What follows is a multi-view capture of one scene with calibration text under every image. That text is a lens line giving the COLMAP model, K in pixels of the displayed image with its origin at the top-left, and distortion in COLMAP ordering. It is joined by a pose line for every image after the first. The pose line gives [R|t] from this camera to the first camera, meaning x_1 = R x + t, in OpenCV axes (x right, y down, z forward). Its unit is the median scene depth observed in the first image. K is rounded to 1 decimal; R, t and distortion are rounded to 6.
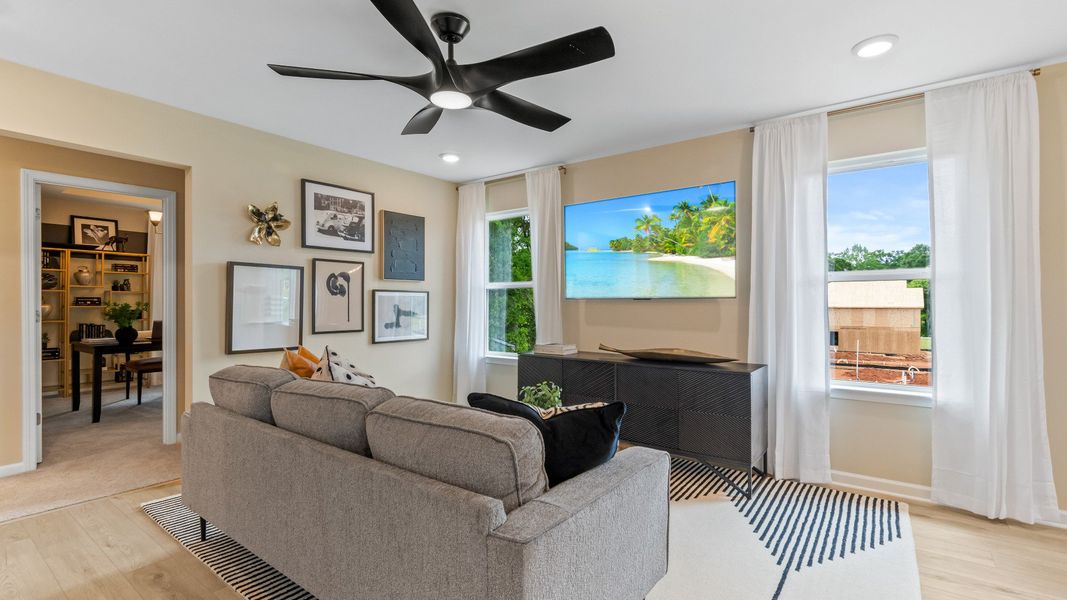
lens RADIAL K [[487.5, 0, 538.2], [0, 487.5, 302.3], [0, 0, 1]] dist [0.000790, -0.000508]
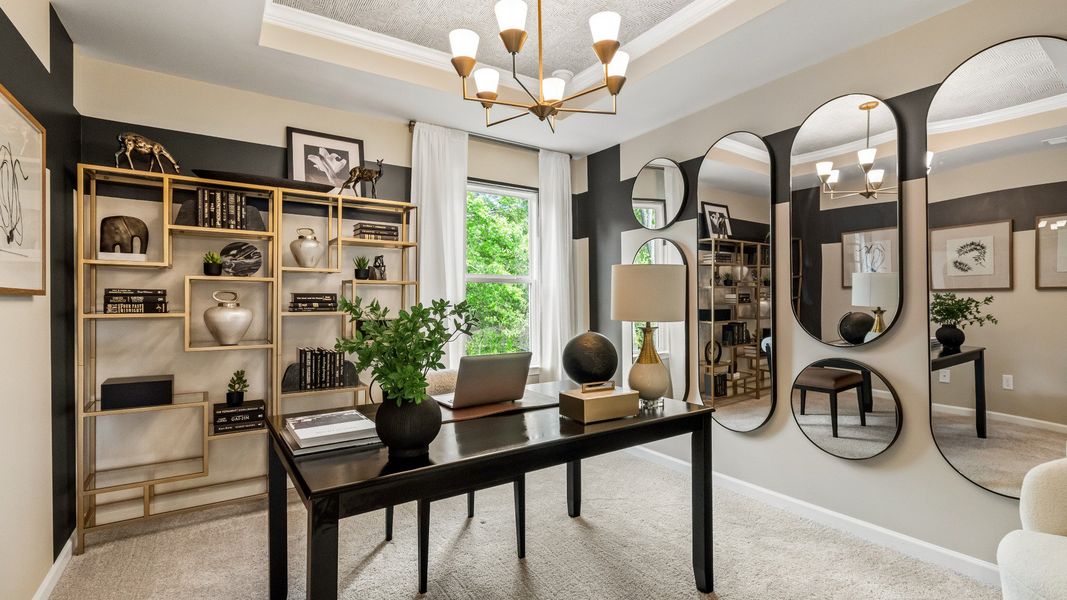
lens RADIAL K [[487.5, 0, 527.7], [0, 487.5, 300.3], [0, 0, 1]] dist [0.000790, -0.000508]
pose [[0.937272, -0.011923, -0.348395, -0.552633], [0.007184, 0.999863, -0.014892, 0.004641], [0.348524, 0.011455, 0.937230, 0.615091]]
